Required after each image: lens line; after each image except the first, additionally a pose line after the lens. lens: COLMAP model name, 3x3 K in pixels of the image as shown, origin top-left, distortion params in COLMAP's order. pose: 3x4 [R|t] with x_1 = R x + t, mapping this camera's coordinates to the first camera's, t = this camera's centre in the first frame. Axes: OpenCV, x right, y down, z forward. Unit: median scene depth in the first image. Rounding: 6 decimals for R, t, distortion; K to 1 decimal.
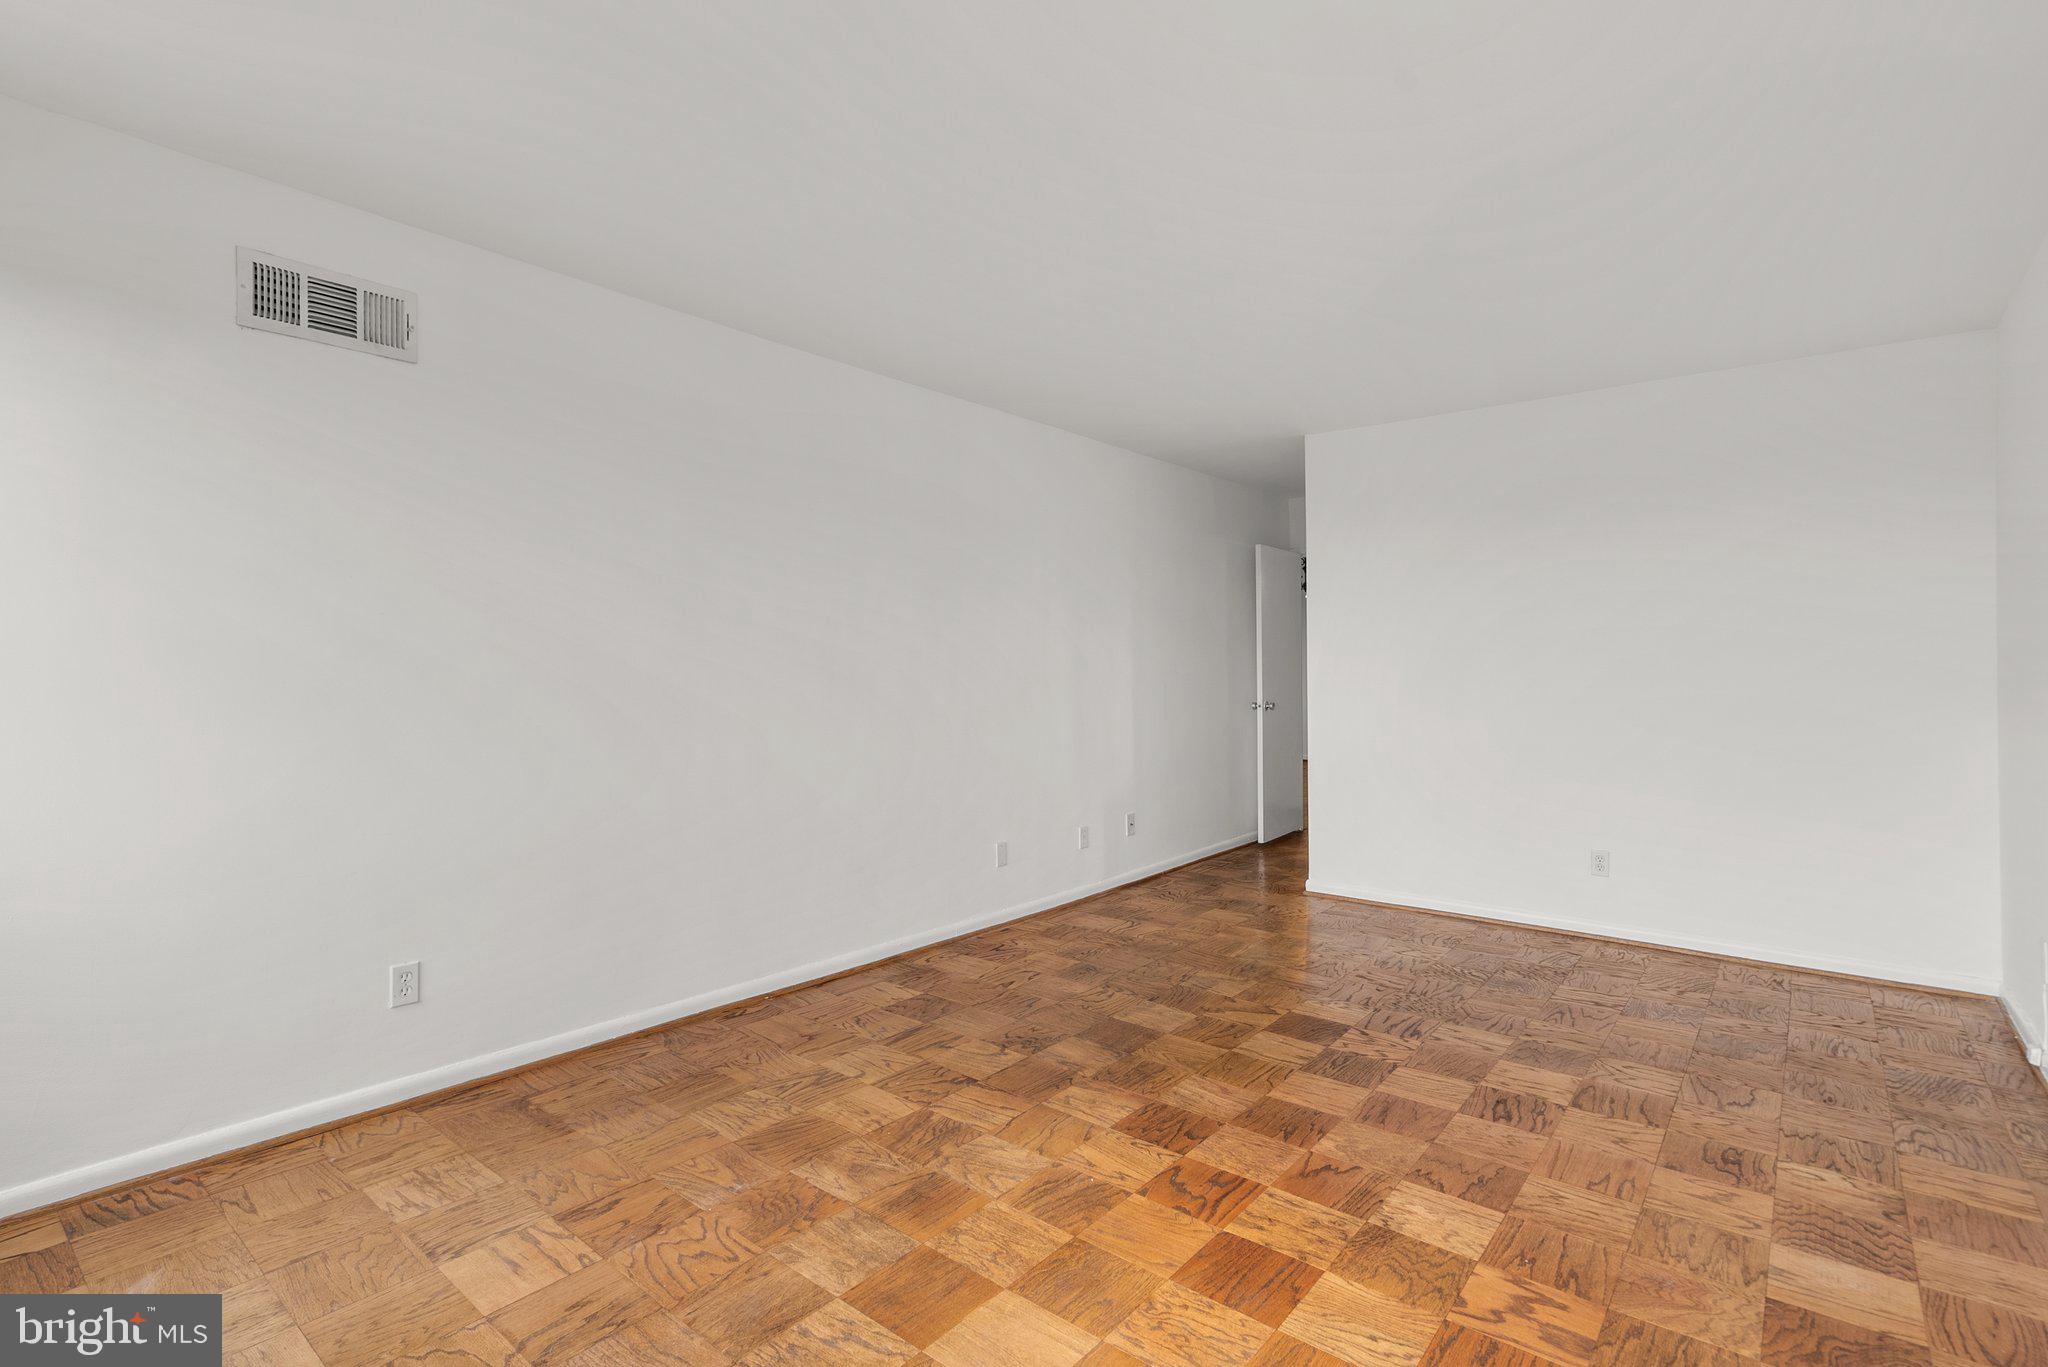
lens RADIAL K [[953.1, 0, 1013.5], [0, 953.1, 688.7], [0, 0, 1]] dist [-0.005664, 0.007910]
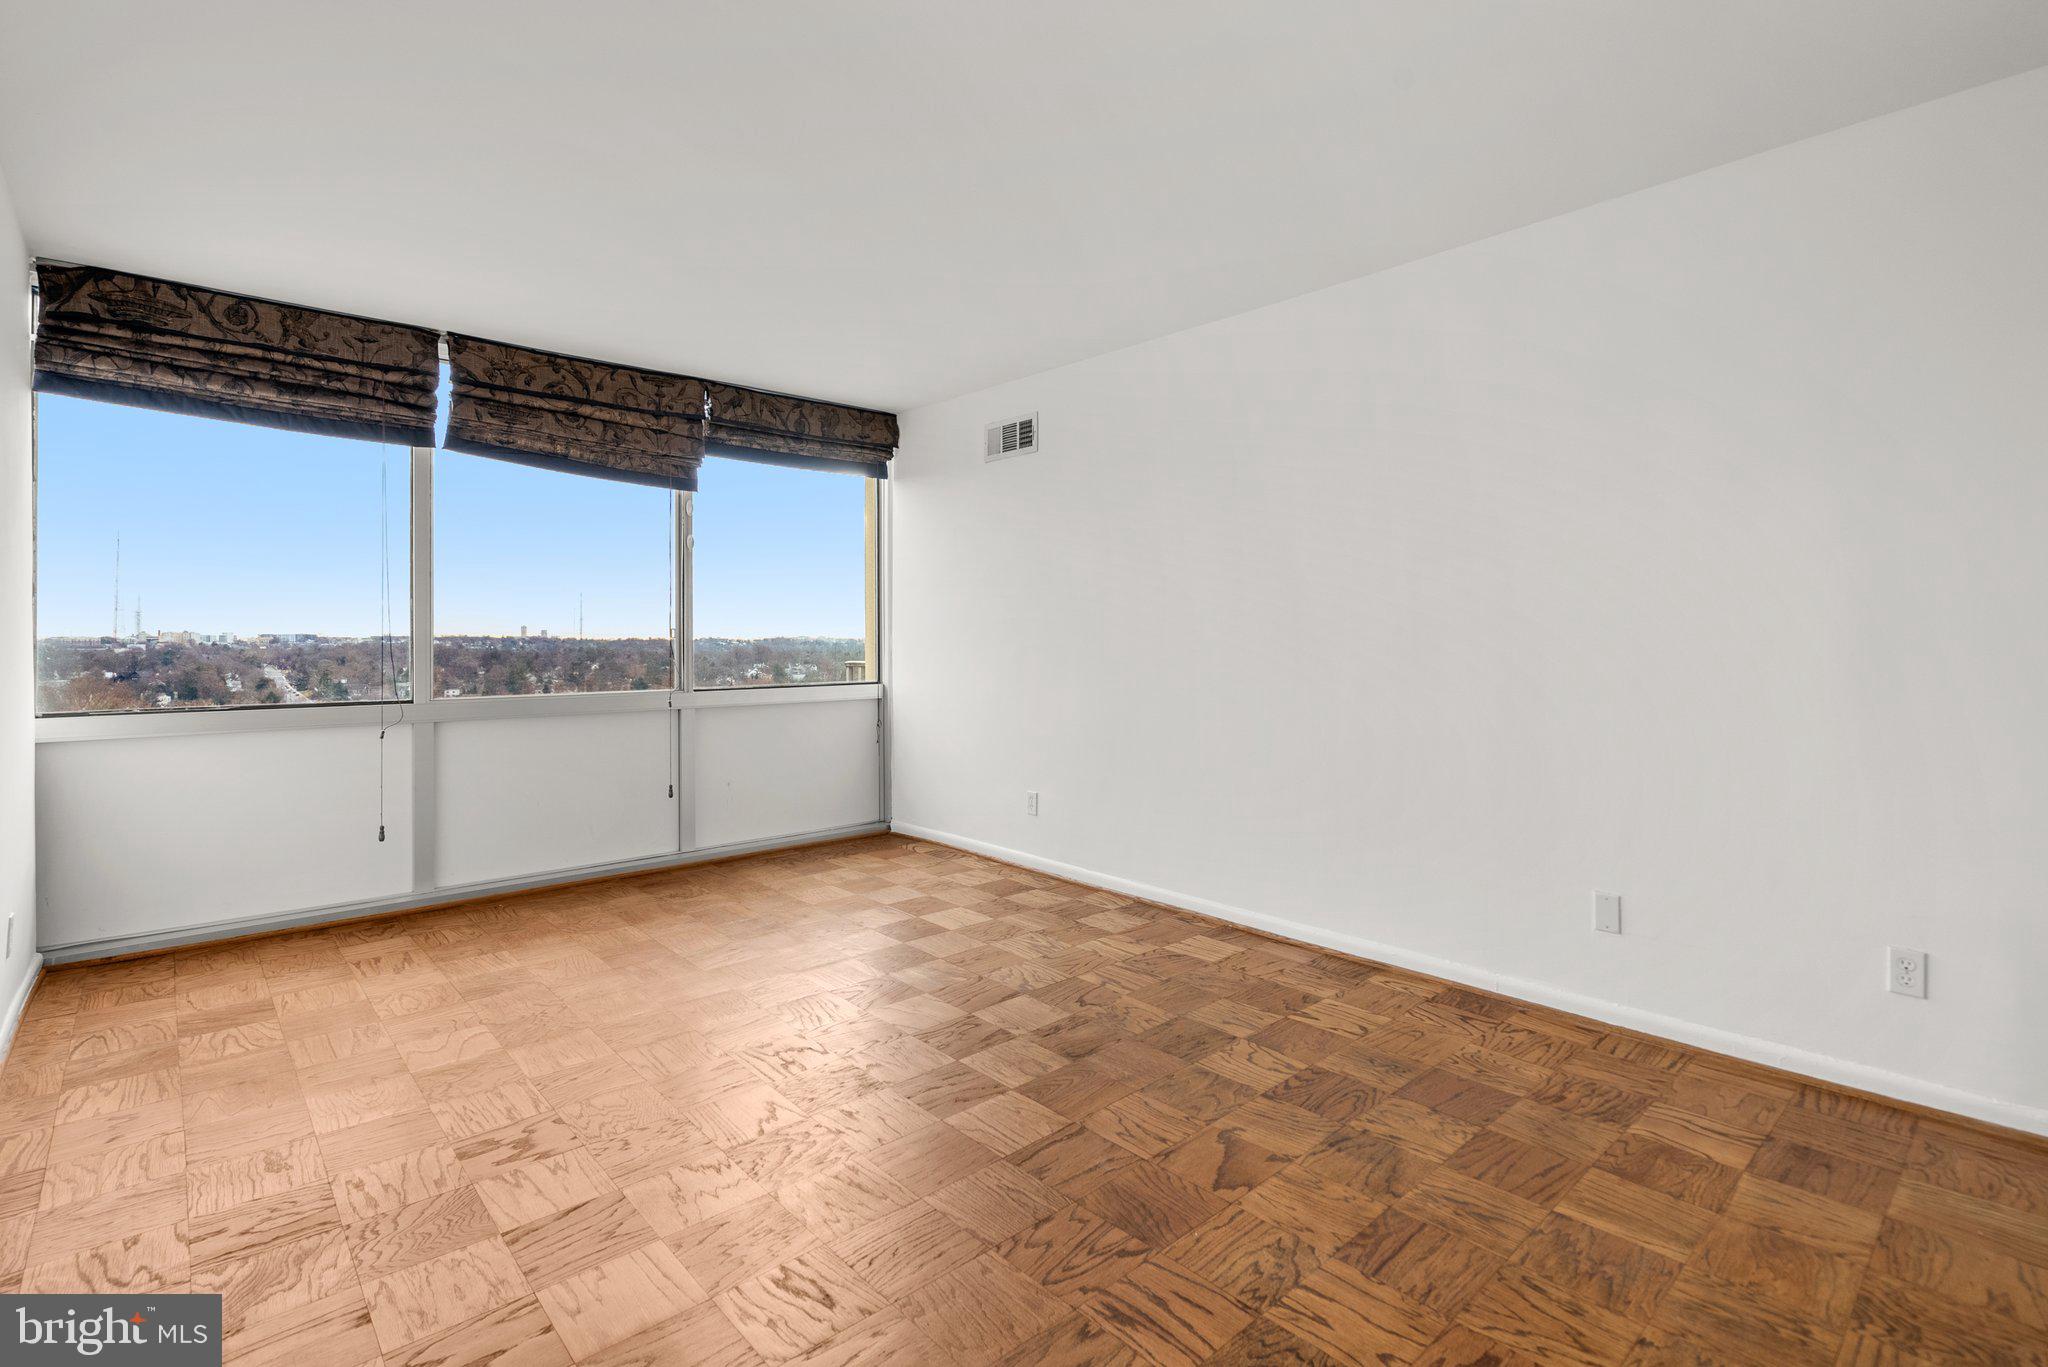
lens RADIAL K [[953.1, 0, 1013.5], [0, 953.1, 688.7], [0, 0, 1]] dist [-0.005664, 0.007910]
pose [[-0.141199, 0.055577, -0.988420, 1.050625], [-0.006275, 0.998353, 0.057032, -0.001976], [0.989961, 0.014255, -0.140618, 1.160714]]
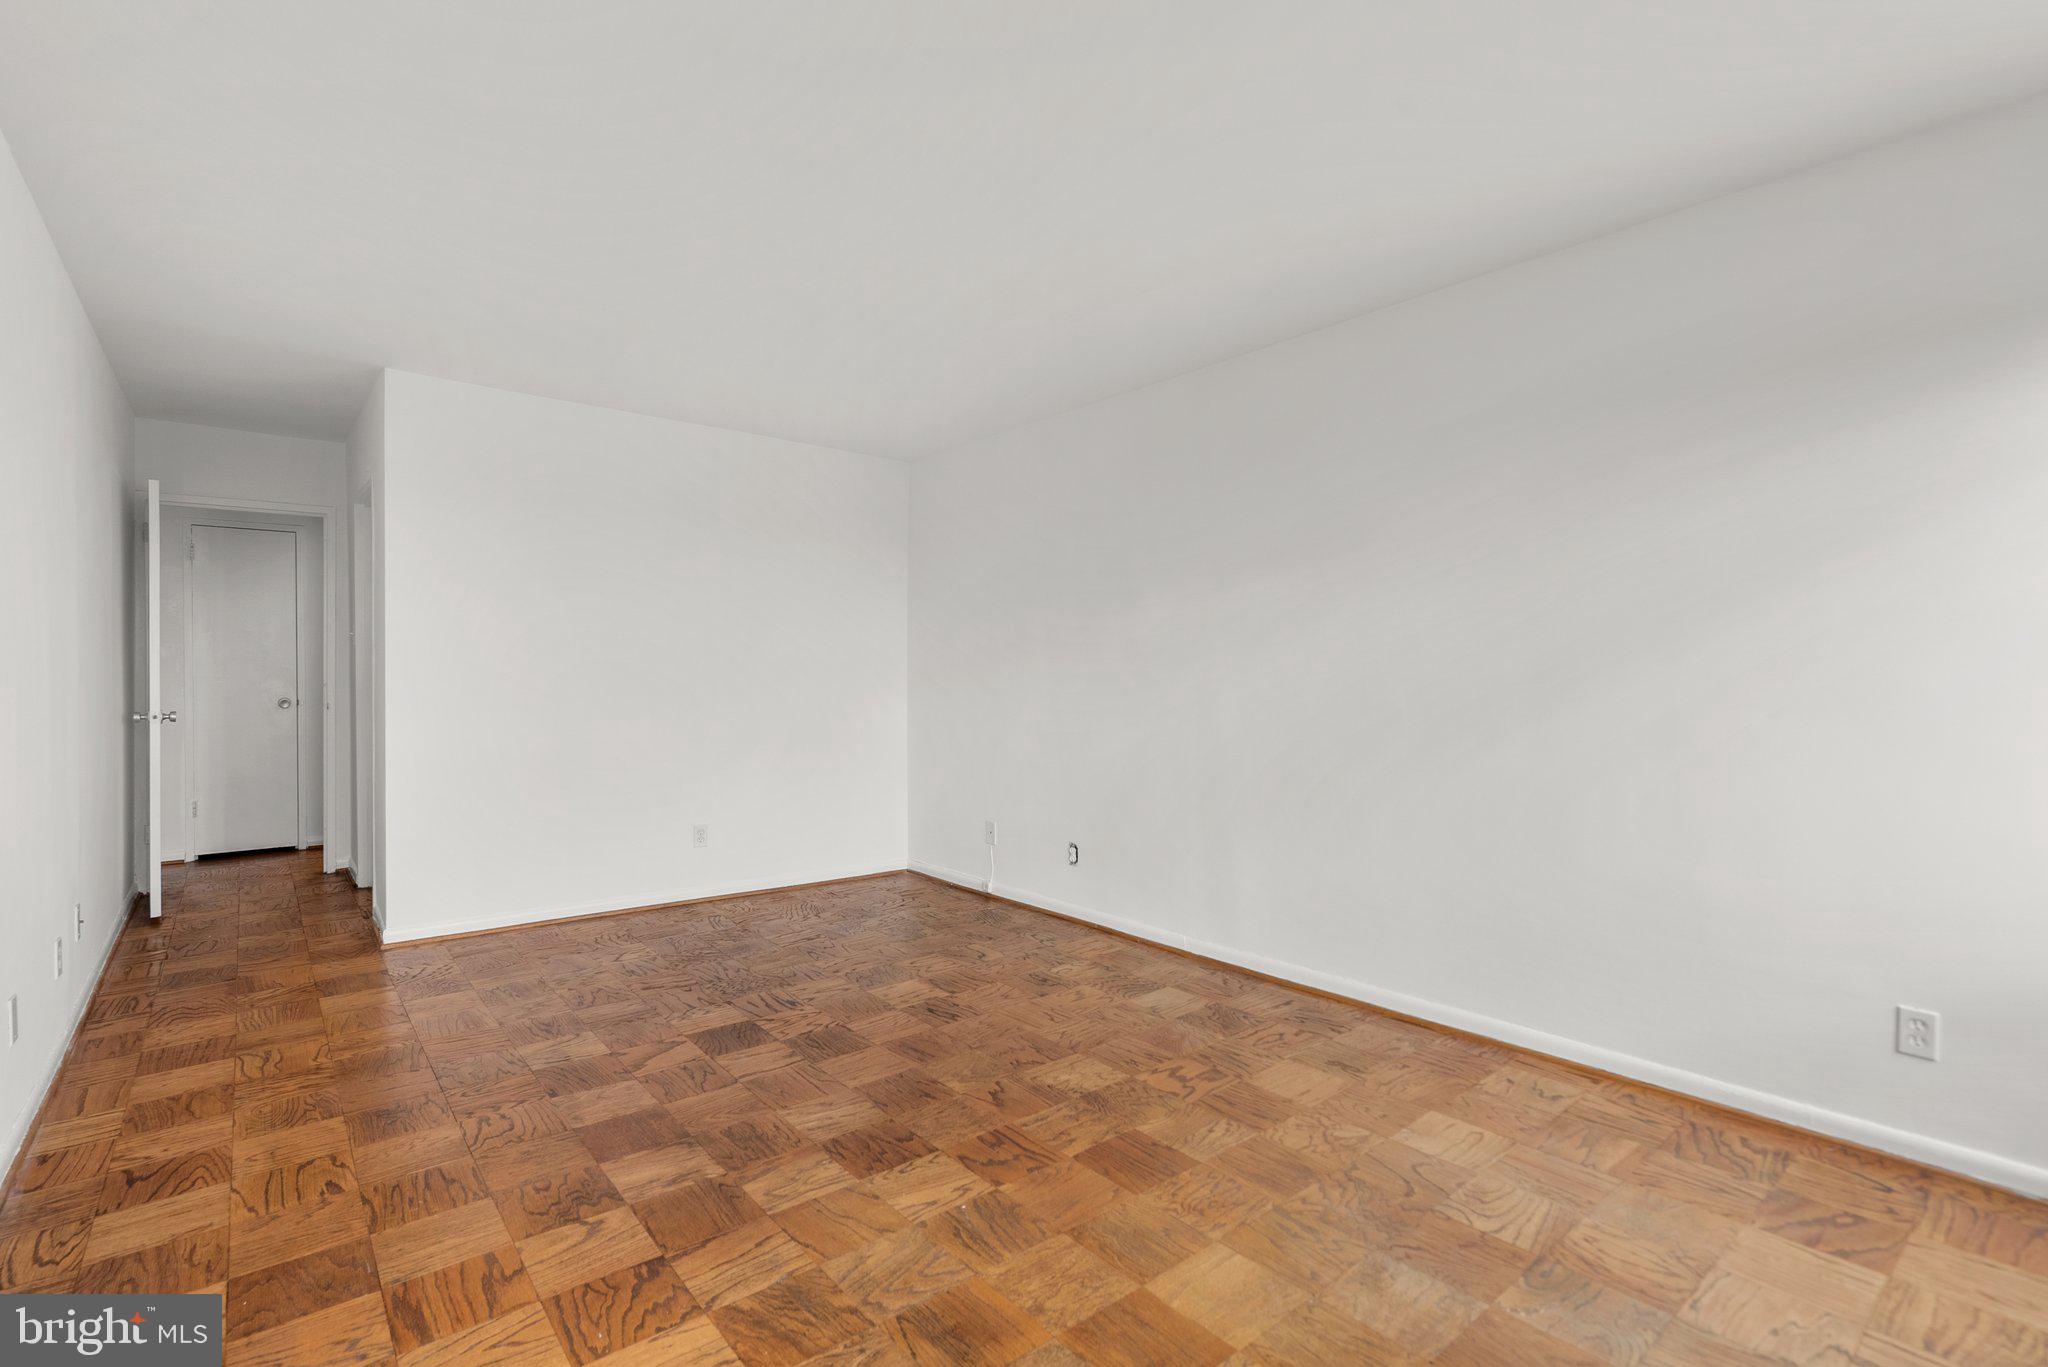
lens RADIAL K [[953.1, 0, 1013.5], [0, 953.1, 688.7], [0, 0, 1]] dist [-0.005664, 0.007910]
pose [[0.180746, -0.007653, 0.983500, -0.672708], [0.007387, 0.999952, 0.006423, 0.003168], [-0.983502, 0.006104, 0.180794, 0.640392]]
